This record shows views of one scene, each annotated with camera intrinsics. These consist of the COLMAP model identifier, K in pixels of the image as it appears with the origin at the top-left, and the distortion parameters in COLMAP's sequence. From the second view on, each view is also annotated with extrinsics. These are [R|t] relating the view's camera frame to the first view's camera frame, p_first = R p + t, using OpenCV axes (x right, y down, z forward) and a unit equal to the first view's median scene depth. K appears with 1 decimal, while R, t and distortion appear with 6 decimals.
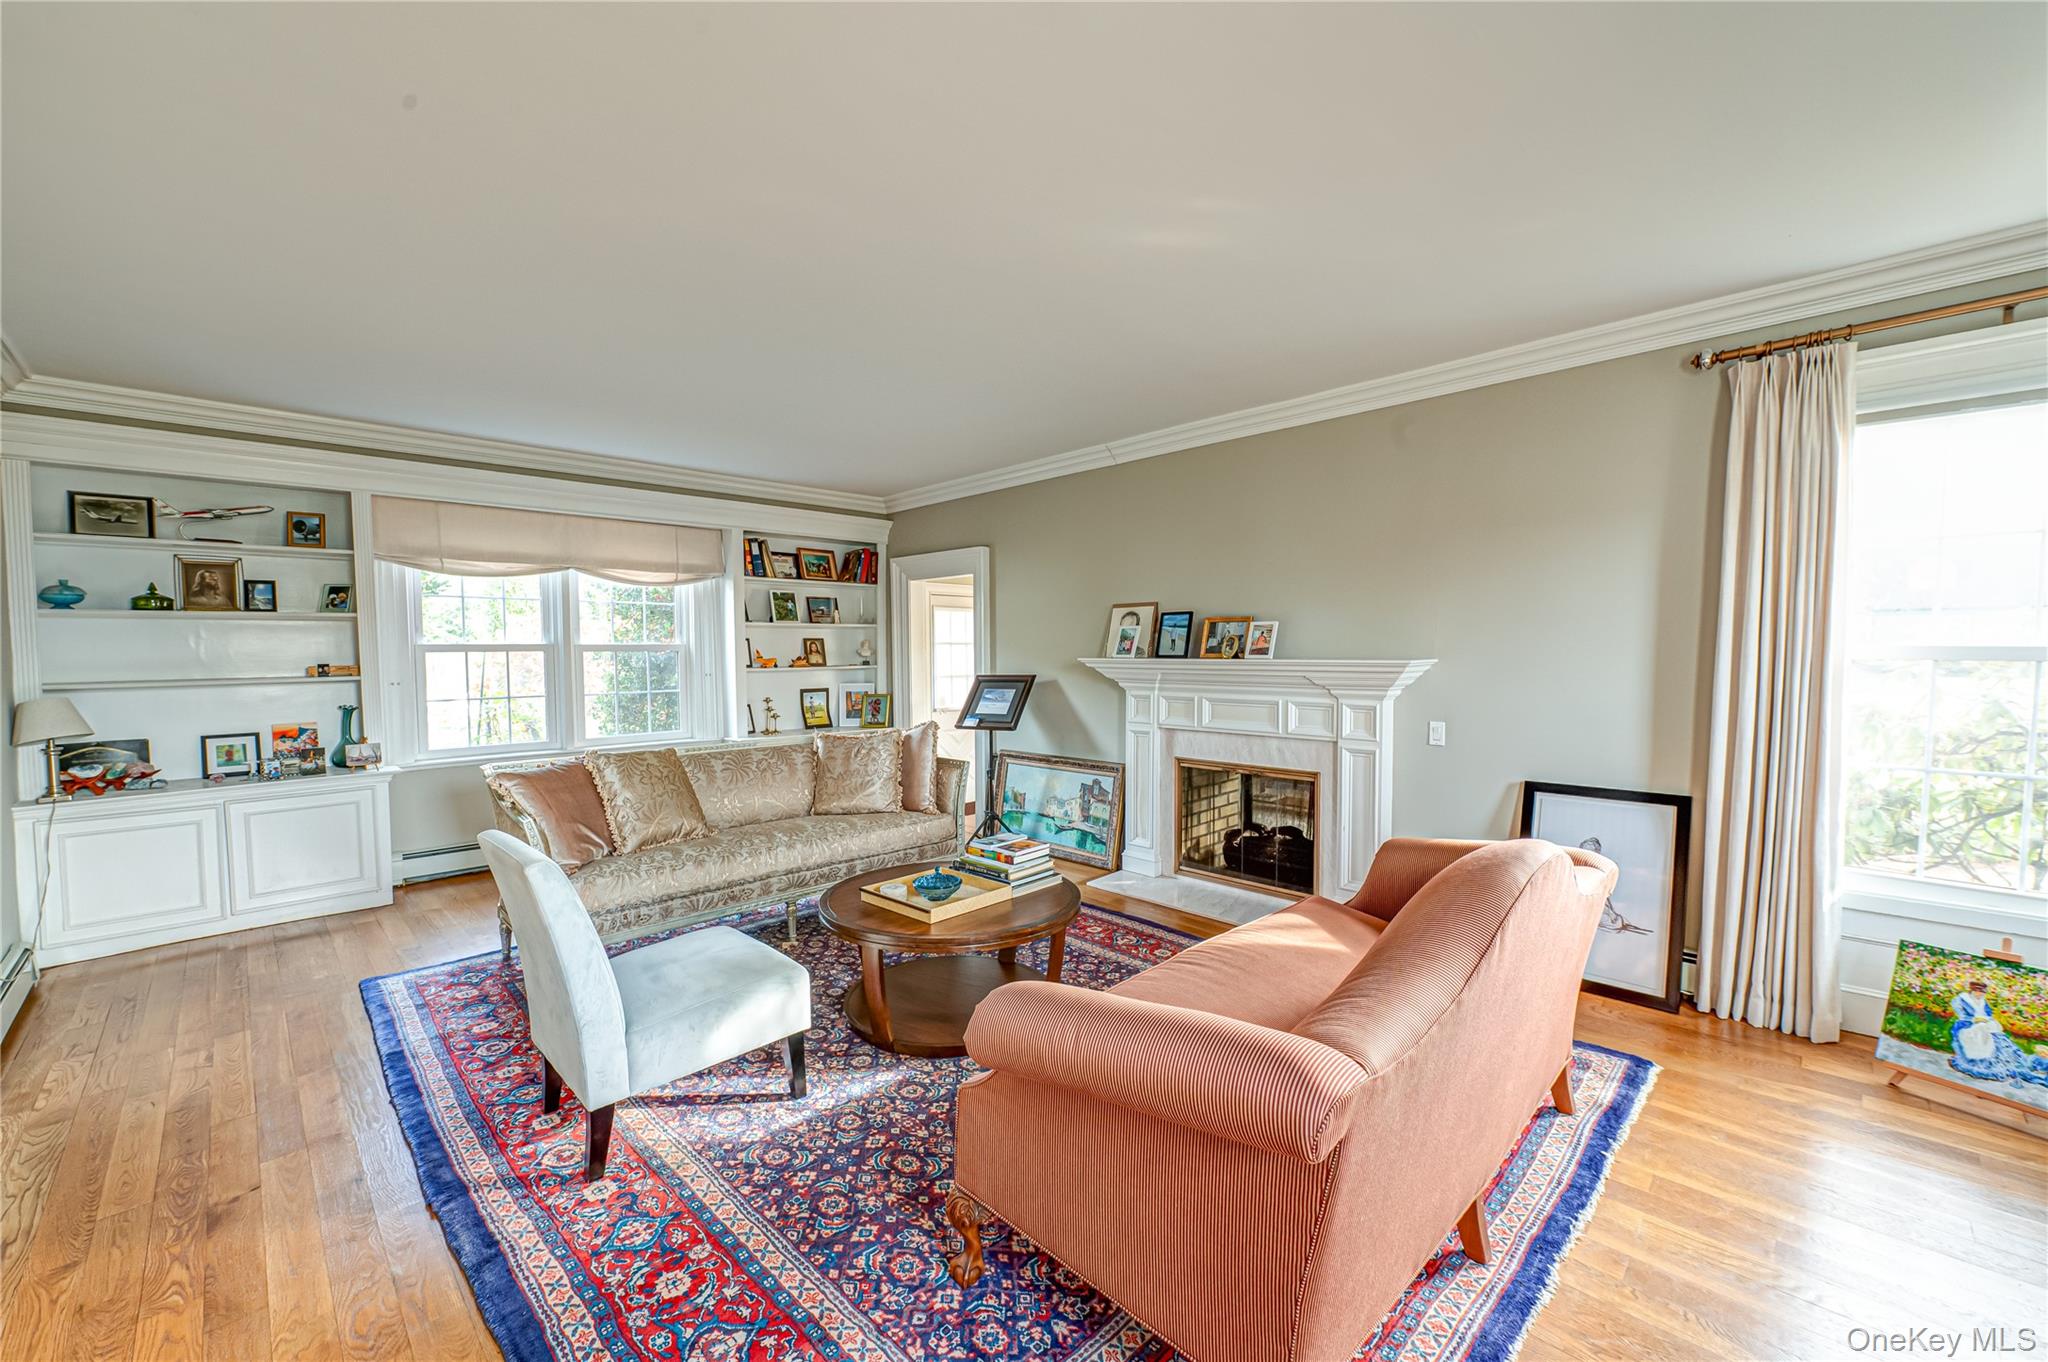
lens RADIAL K [[802.8, 0, 1030.5], [0, 802.8, 687.4], [0, 0, 1]] dist [-0.005583, -0.001188]
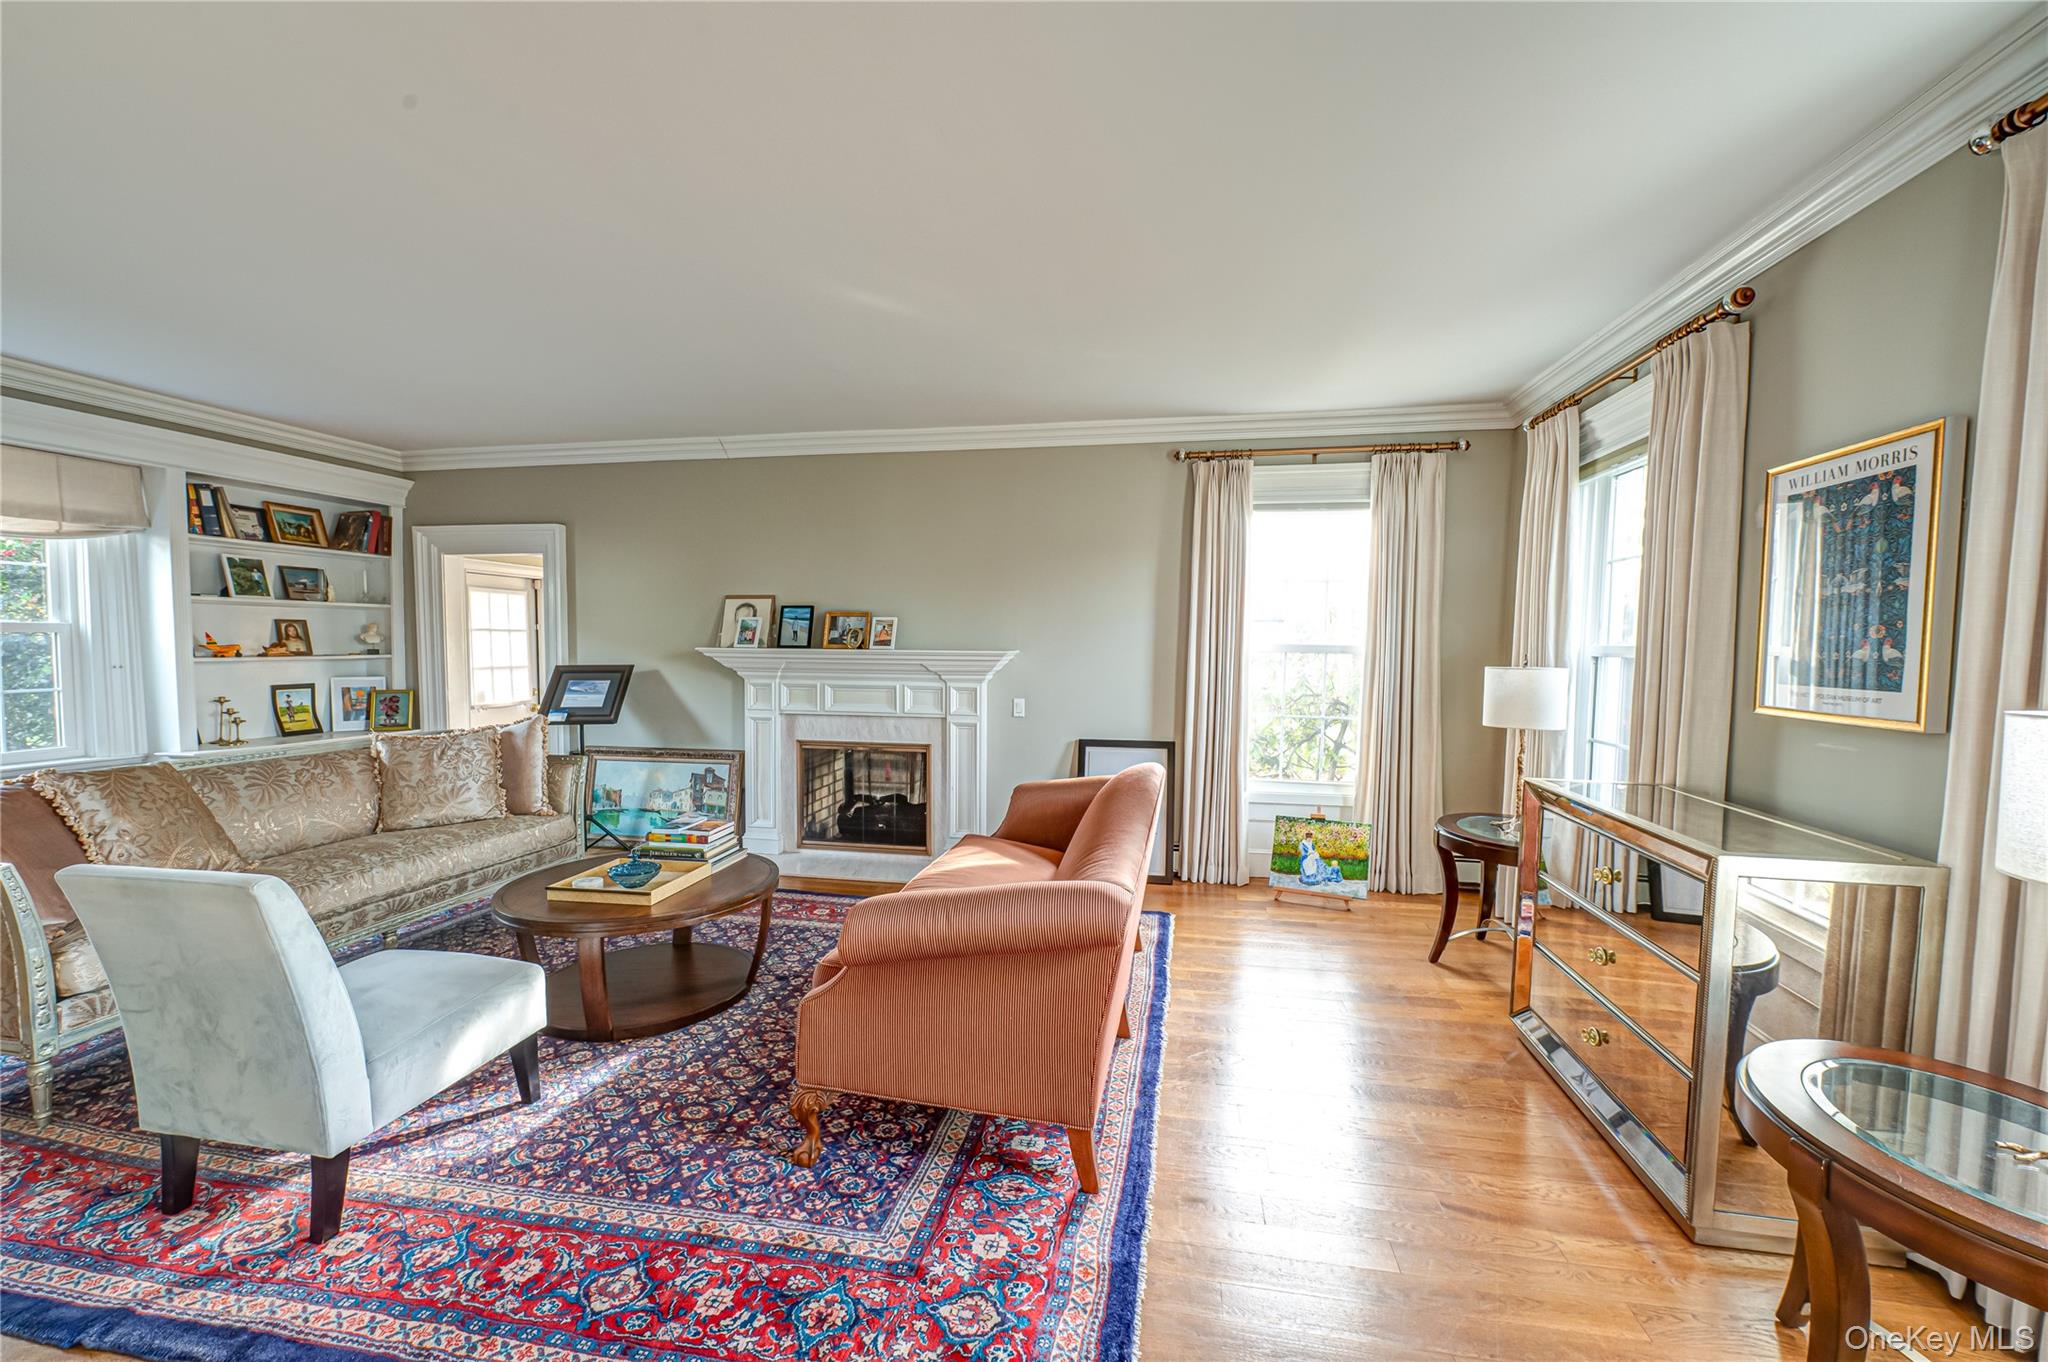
lens RADIAL K [[802.8, 0, 1029.6], [0, 802.8, 688.6], [0, 0, 1]] dist [-0.005583, -0.001188]
pose [[0.822399, -0.019721, 0.568570, -0.204480], [0.013844, 0.999797, 0.014655, 0.007190], [-0.568743, -0.004181, 0.822505, -0.075063]]
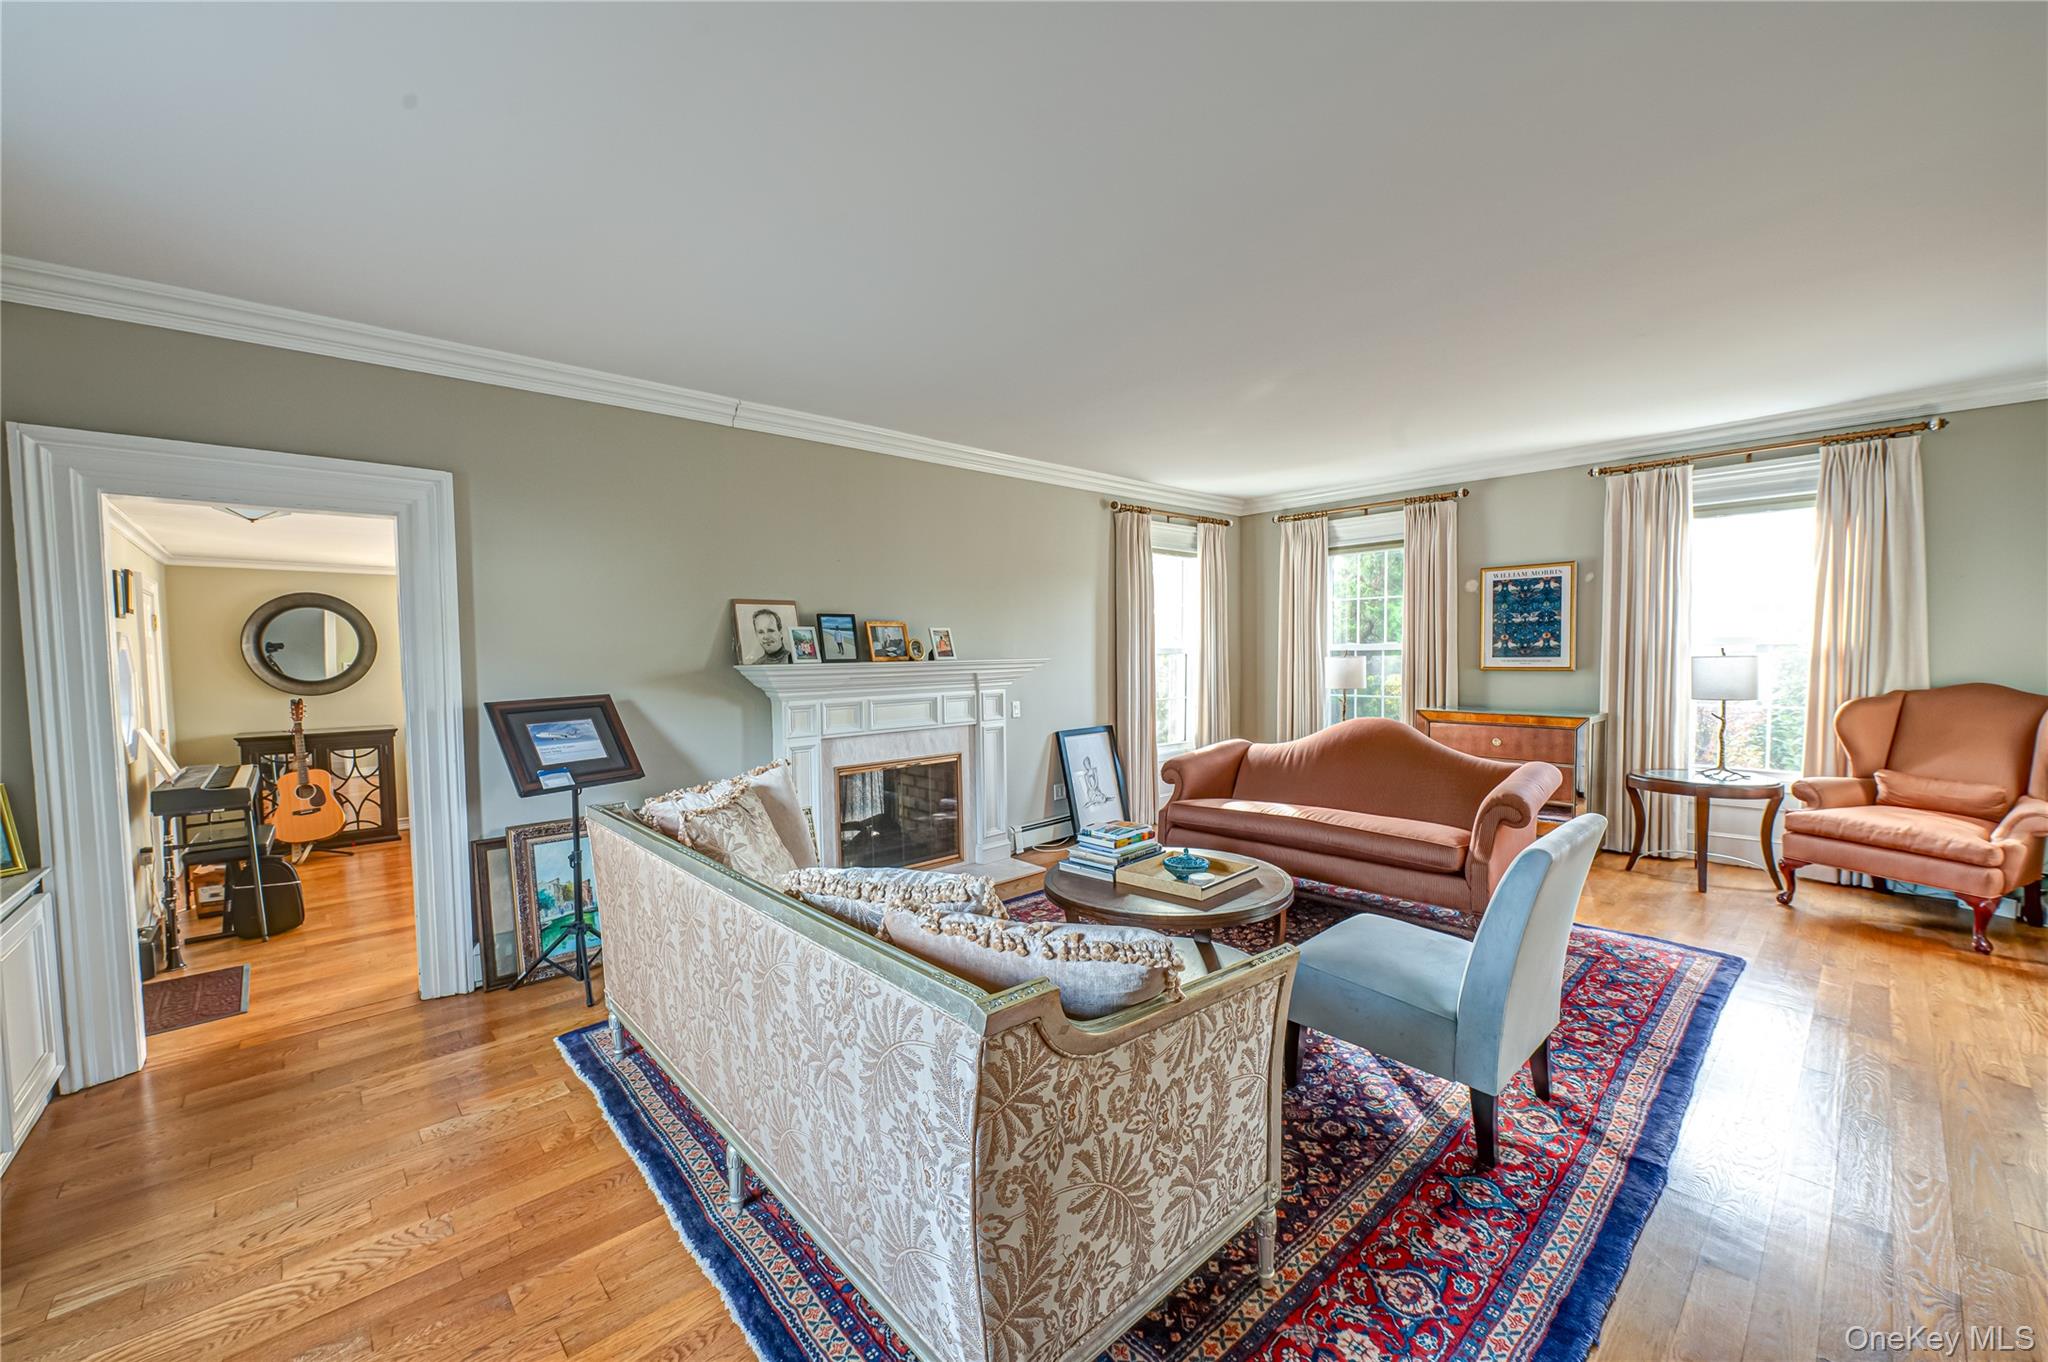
lens RADIAL K [[802.8, 0, 1026.8], [0, 802.8, 693.5], [0, 0, 1]] dist [-0.005583, -0.001188]
pose [[0.041623, -0.046165, 0.998066, -0.876878], [0.064183, 0.996992, 0.043439, -0.031137], [-0.997070, 0.062251, 0.044461, 0.854525]]
